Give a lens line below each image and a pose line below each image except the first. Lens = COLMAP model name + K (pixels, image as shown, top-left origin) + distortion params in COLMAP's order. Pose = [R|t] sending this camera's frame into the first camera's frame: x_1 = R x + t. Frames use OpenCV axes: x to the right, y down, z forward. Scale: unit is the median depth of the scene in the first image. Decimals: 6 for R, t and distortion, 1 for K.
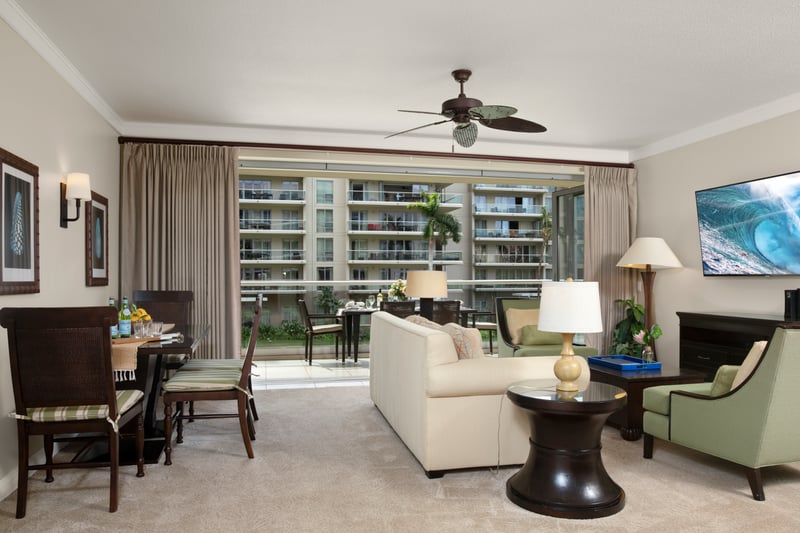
lens RADIAL K [[576.8, 0, 396.0], [0, 576.8, 277.2], [0, 0, 1]] dist [-0.050967, -0.001593]
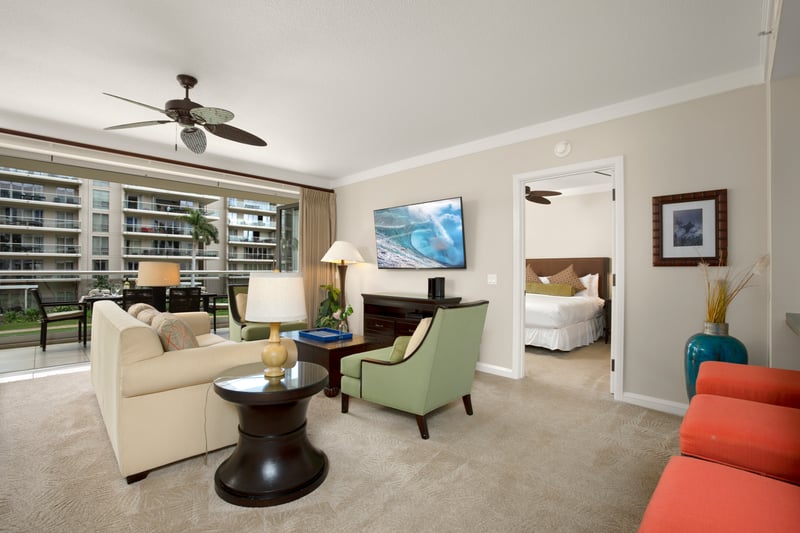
lens RADIAL K [[365.5, 0, 381.2], [0, 365.5, 266.8], [0, 0, 1]] dist [-0.018420, 0.003812]
pose [[0.863244, 0.009037, 0.504706, 0.045377], [-0.006114, 0.999954, -0.007447, 0.000533], [-0.504750, 0.003343, 0.863259, 0.115062]]
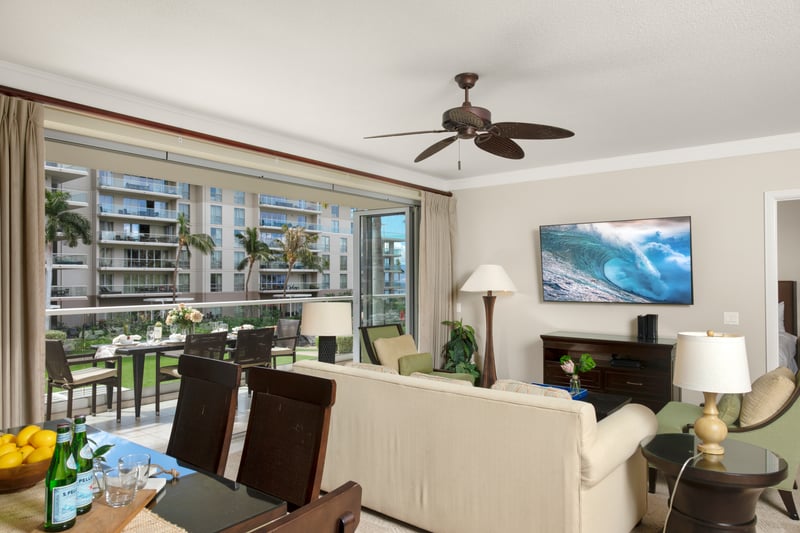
lens RADIAL K [[533.4, 0, 397.6], [0, 533.4, 278.8], [0, 0, 1]] dist [0.002044, 0.002864]
pose [[0.778185, -0.001562, 0.628033, -0.223058], [0.002885, 0.999995, -0.001087, -0.028988], [-0.628029, 0.002658, 0.778186, 0.222655]]
